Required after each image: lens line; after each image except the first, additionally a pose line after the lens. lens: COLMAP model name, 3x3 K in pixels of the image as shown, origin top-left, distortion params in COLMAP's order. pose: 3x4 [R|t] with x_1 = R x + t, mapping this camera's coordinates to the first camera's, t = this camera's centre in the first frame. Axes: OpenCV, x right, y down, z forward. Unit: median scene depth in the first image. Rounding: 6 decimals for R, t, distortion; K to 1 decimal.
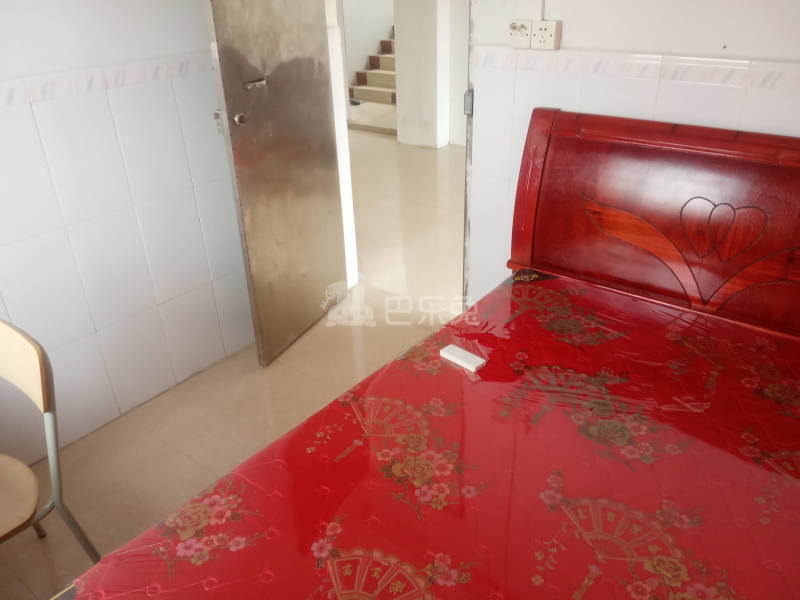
lens RADIAL K [[641.6, 0, 400.0], [0, 641.6, 300.0], [0, 0, 1]] dist [0.076619, -0.123806]
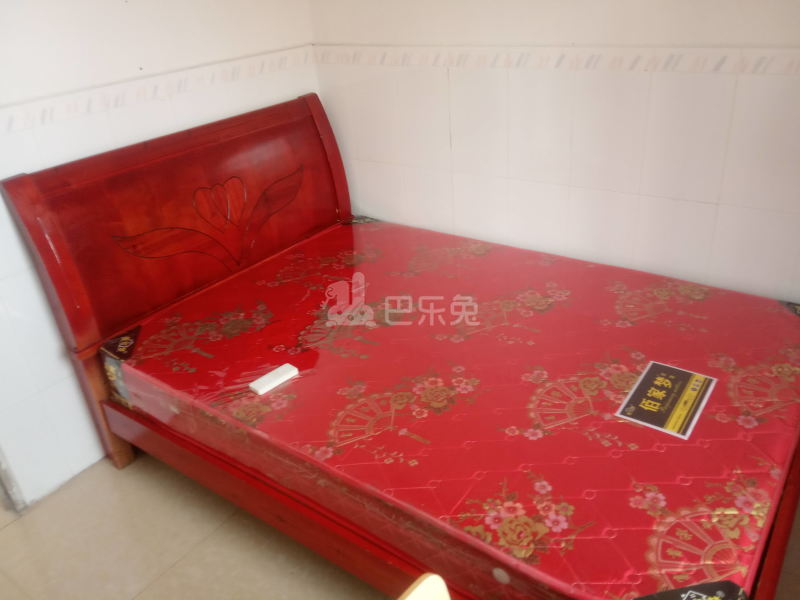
lens RADIAL K [[641.6, 0, 400.0], [0, 641.6, 300.0], [0, 0, 1]] dist [0.076619, -0.123806]
pose [[-0.036954, -0.436798, 0.898800, -0.928236], [0.527706, 0.755256, 0.388735, -0.353276], [-0.848623, 0.488668, 0.202591, 0.710774]]
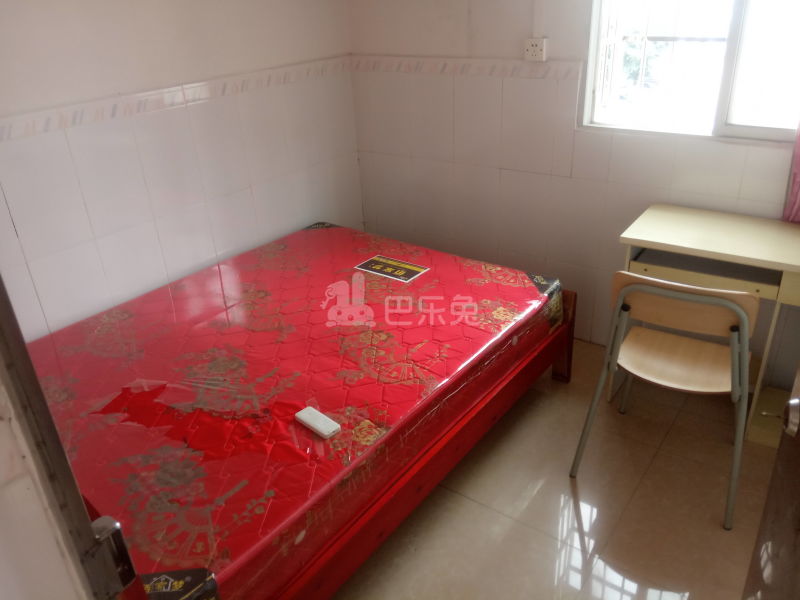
lens RADIAL K [[641.6, 0, 400.0], [0, 641.6, 300.0], [0, 0, 1]] dist [0.076619, -0.123806]
pose [[-0.997427, 0.070942, 0.010364, -0.060408], [0.049552, 0.577664, 0.814769, -0.974520], [0.051815, 0.813186, -0.579692, 1.746462]]
